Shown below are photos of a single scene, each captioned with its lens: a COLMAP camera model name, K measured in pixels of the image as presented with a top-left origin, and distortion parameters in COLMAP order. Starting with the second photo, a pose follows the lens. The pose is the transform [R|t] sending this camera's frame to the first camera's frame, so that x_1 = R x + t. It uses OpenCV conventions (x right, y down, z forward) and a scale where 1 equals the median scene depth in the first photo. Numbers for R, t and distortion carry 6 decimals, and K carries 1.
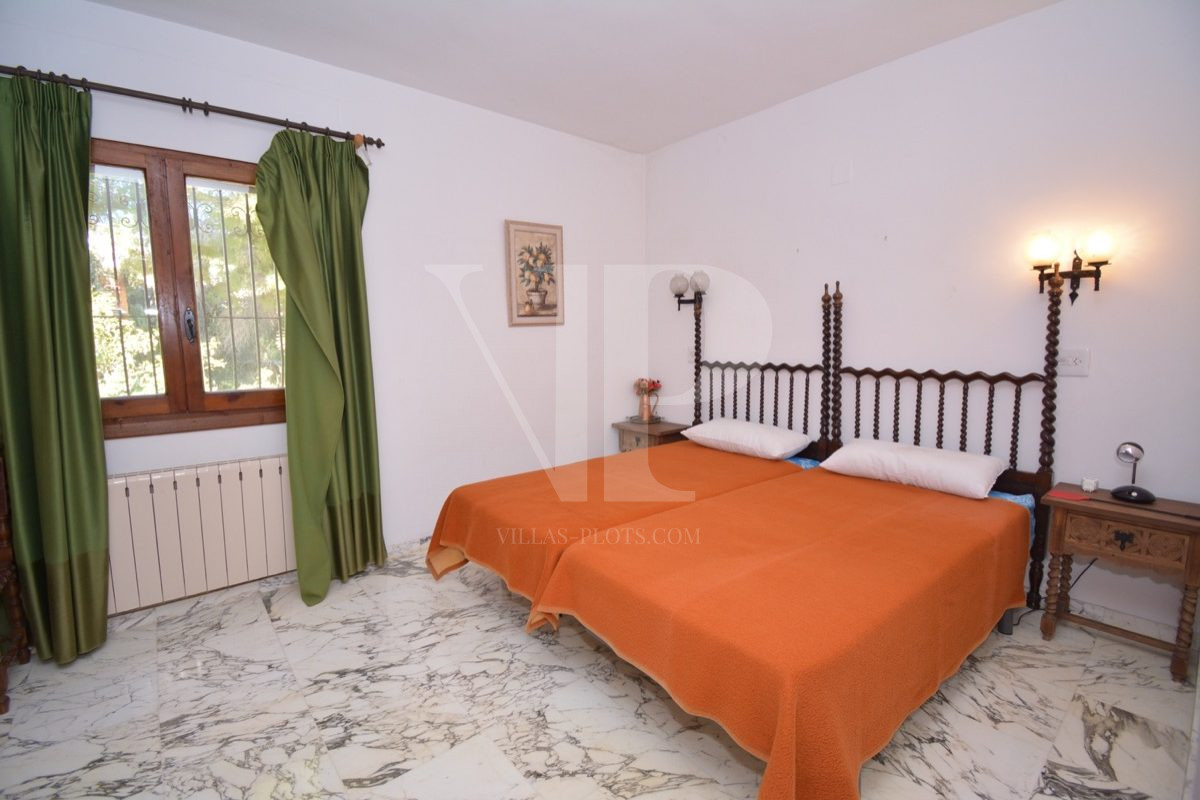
lens RADIAL K [[524.2, 0, 600.0], [0, 524.2, 400.0], [0, 0, 1]] dist [0.017853, -0.023035]
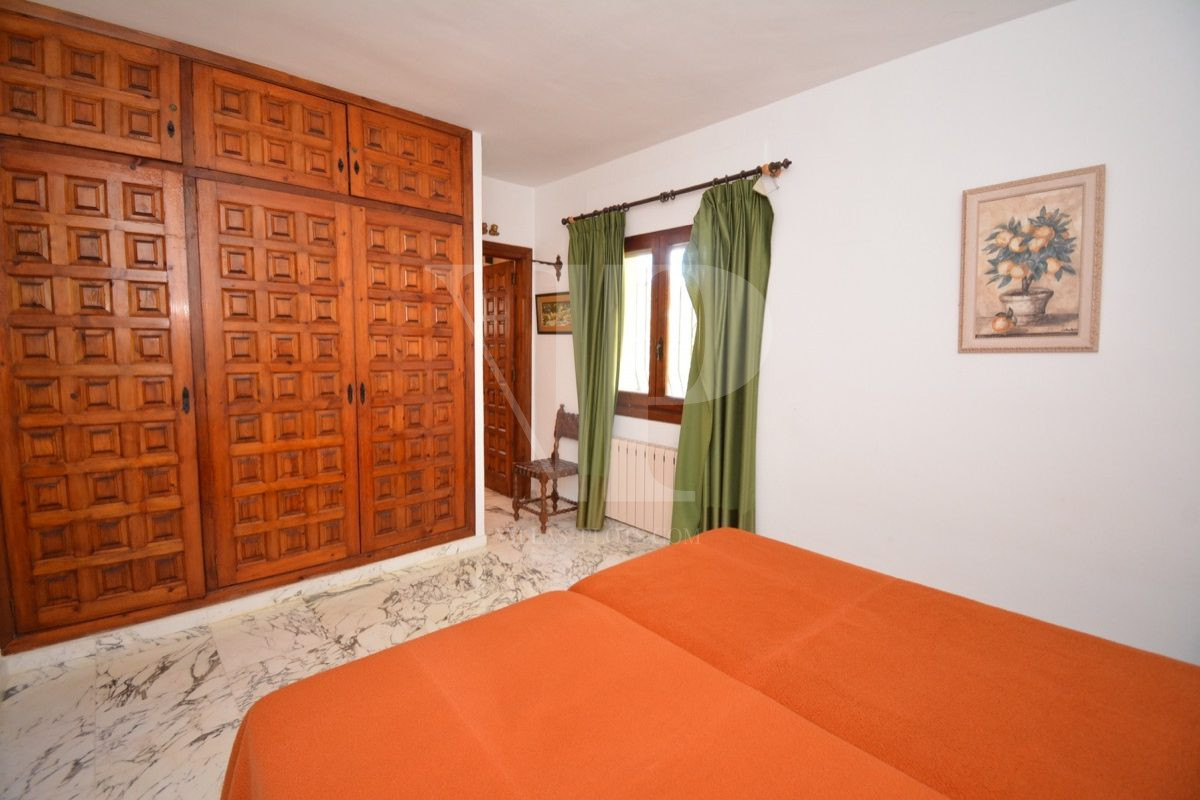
lens RADIAL K [[524.2, 0, 600.0], [0, 524.2, 400.0], [0, 0, 1]] dist [0.017853, -0.023035]
pose [[0.047687, 0.112797, -0.992473, 0.463127], [-0.132699, 0.985512, 0.105630, -0.091791], [0.990009, 0.126663, 0.061964, 0.524412]]
